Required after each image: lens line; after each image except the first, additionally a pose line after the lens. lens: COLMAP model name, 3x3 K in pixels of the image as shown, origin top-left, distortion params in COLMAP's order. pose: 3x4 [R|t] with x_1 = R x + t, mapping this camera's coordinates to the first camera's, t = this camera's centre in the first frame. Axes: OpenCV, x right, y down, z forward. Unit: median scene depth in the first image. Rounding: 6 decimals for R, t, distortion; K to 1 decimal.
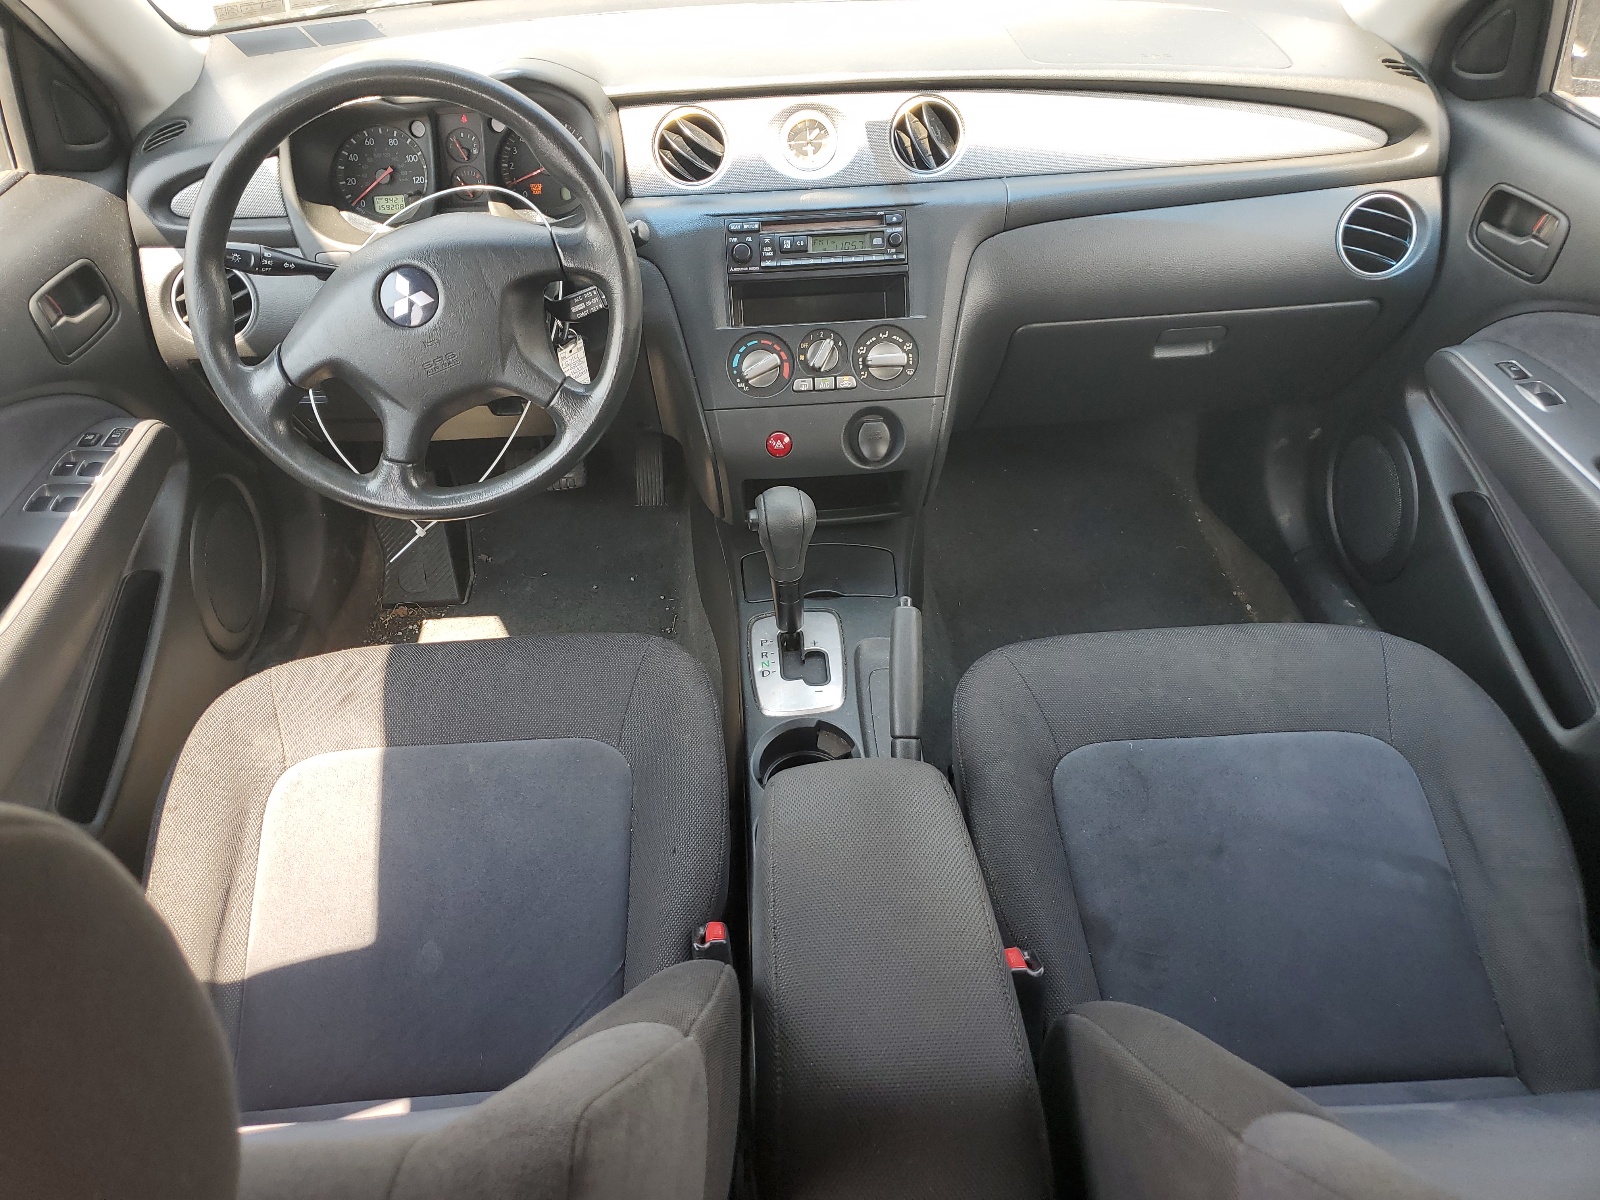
lens RADIAL K [[1304.6, 0, 800.0], [0, 1304.6, 600.0], [0, 0, 1]] dist [0.007345, 0.045899]
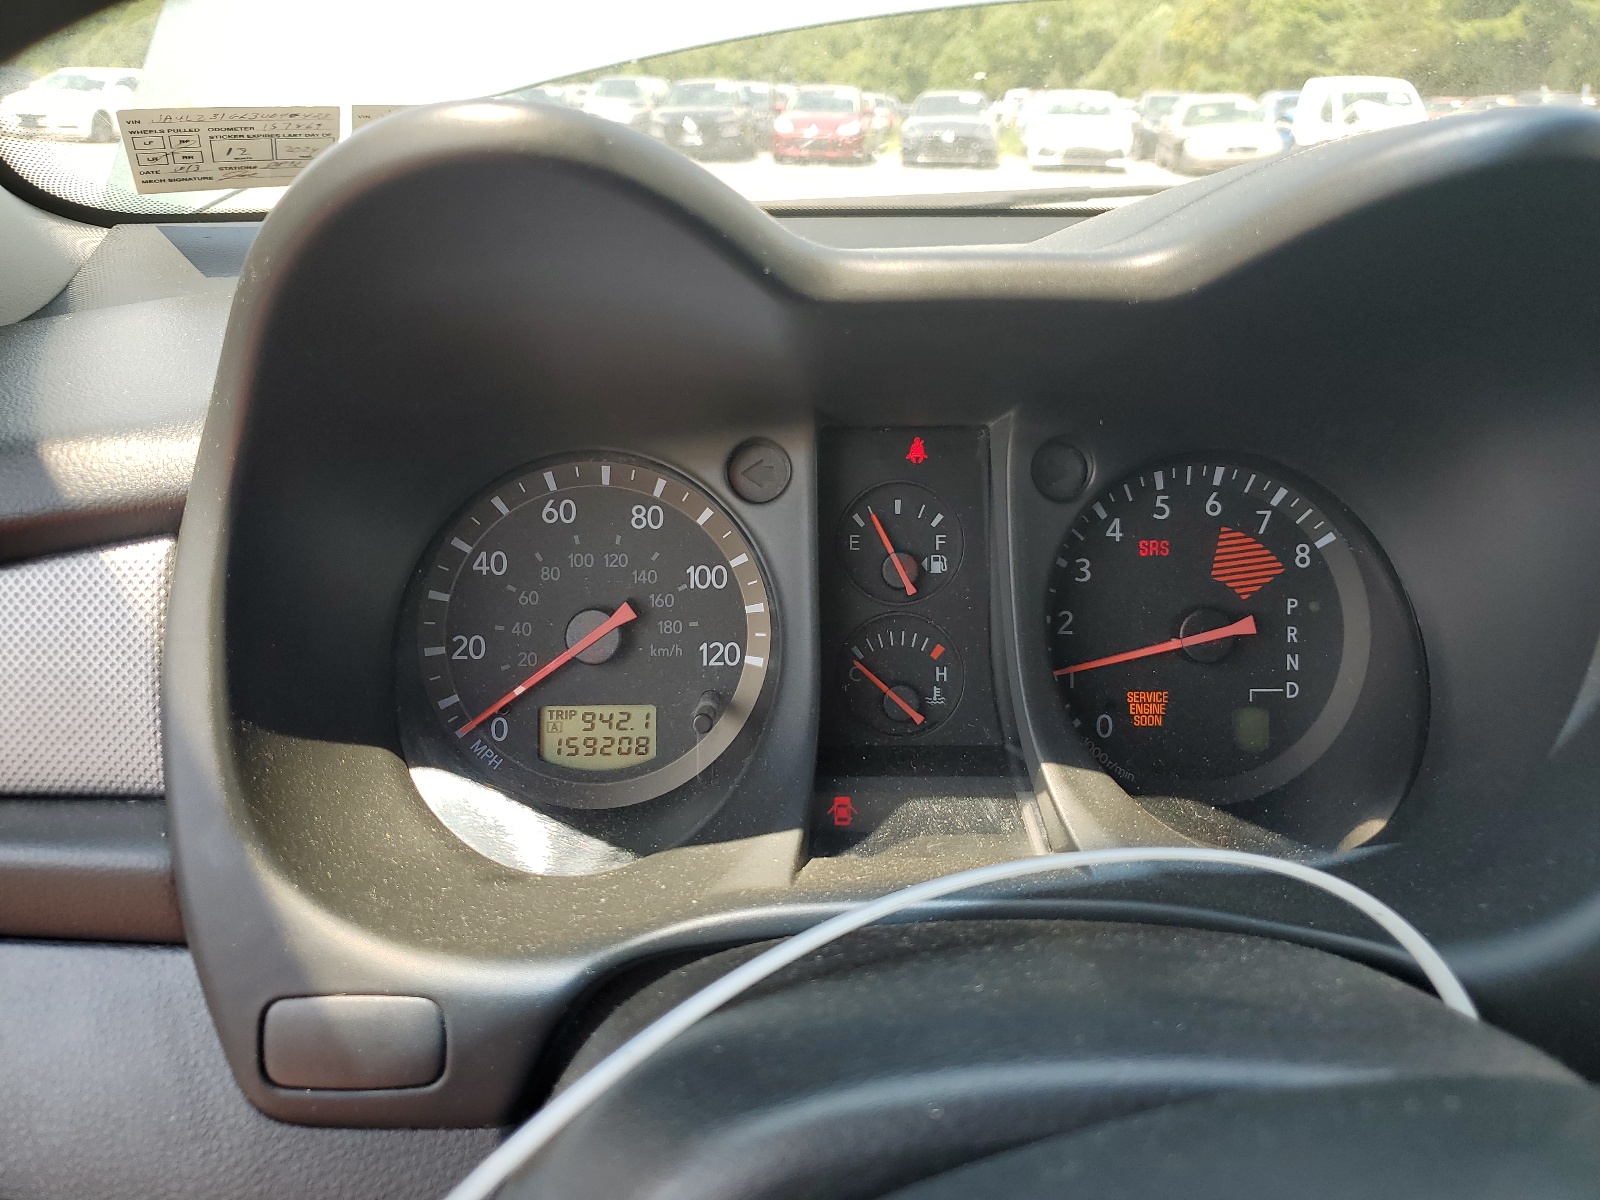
lens RADIAL K [[1304.6, 0, 800.0], [0, 1304.6, 600.0], [0, 0, 1]] dist [0.007345, 0.045899]
pose [[0.998464, 0.054449, -0.010247, -0.275404], [-0.054855, 0.945509, -0.320943, -0.249584], [-0.007786, 0.321012, 0.947043, 0.752257]]
